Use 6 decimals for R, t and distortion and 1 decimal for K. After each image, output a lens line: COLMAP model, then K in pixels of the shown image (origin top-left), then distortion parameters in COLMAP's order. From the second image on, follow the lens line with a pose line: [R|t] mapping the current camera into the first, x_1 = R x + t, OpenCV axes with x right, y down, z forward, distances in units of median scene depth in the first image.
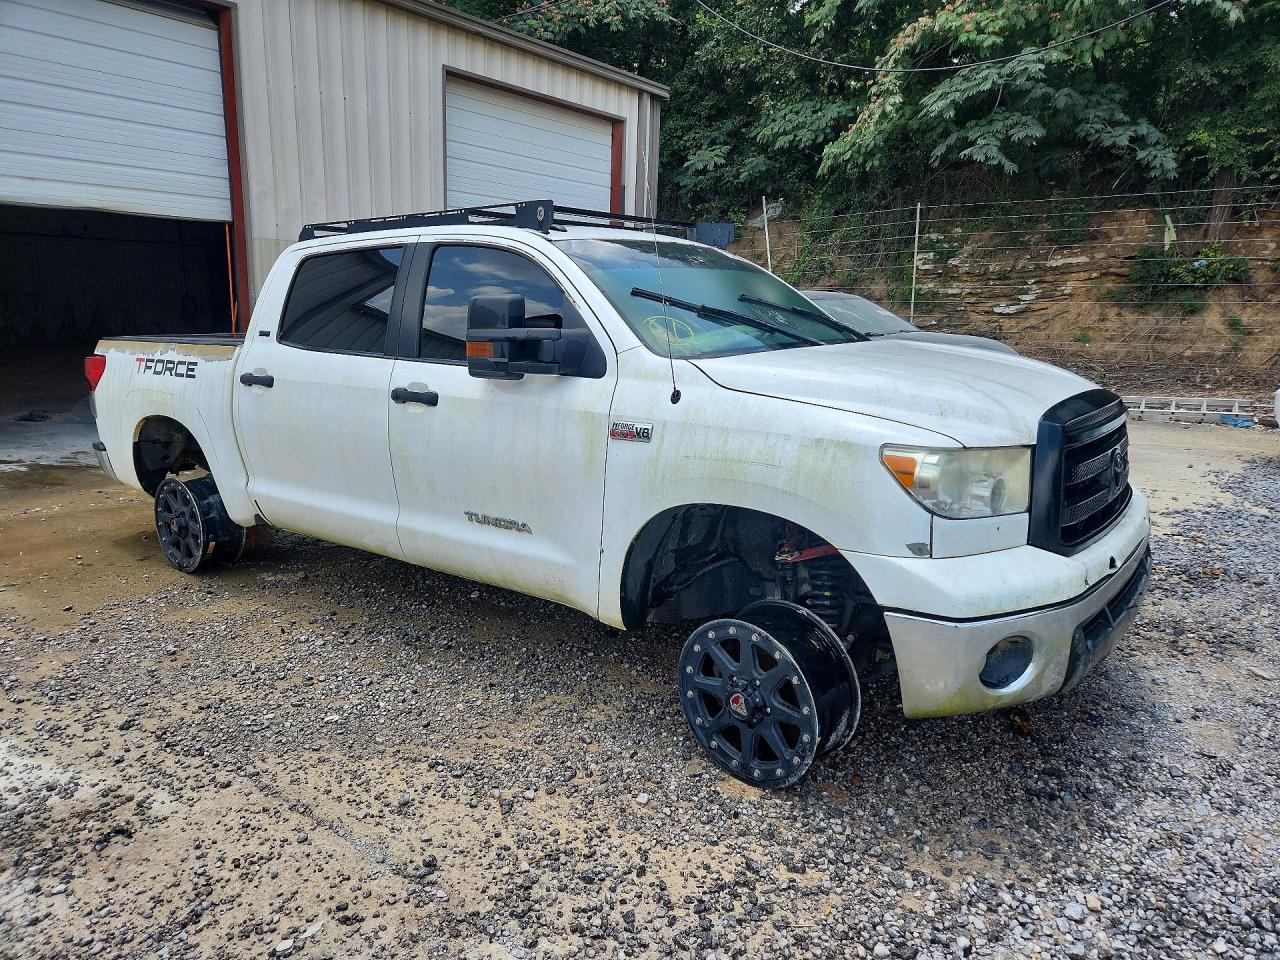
lens RADIAL K [[857.2, 0, 639.6], [0, 857.2, 501.2], [0, 0, 1]] dist [0.062485, -0.045733]
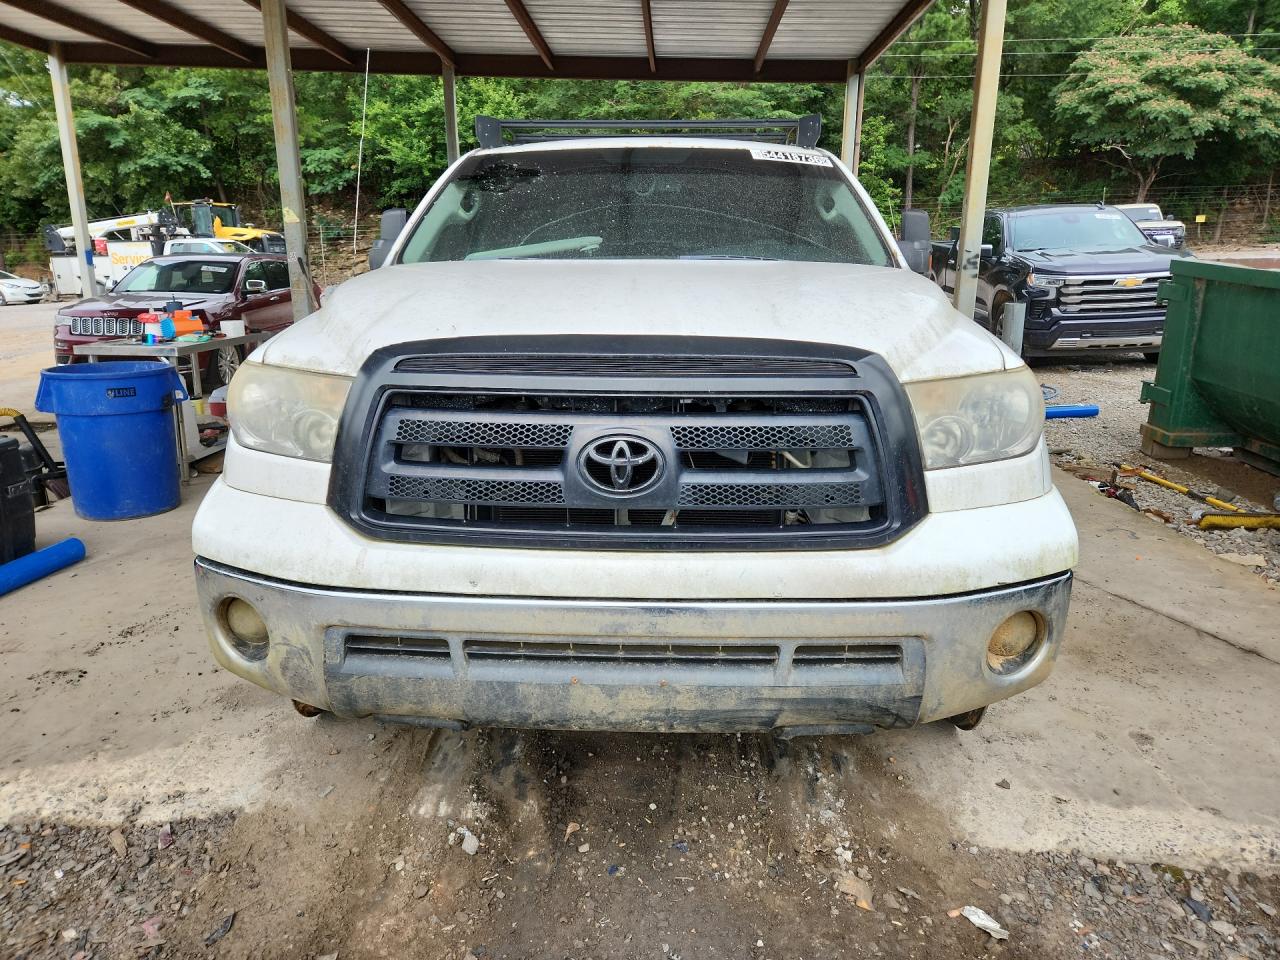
lens RADIAL K [[857.2, 0, 640.4], [0, 857.2, 482.9], [0, 0, 1]] dist [0.062485, -0.045733]
pose [[0.588237, 0.205373, -0.782176, 0.877341], [-0.184890, 0.975751, 0.117153, -0.079958], [0.787269, 0.075702, 0.611945, 0.547614]]
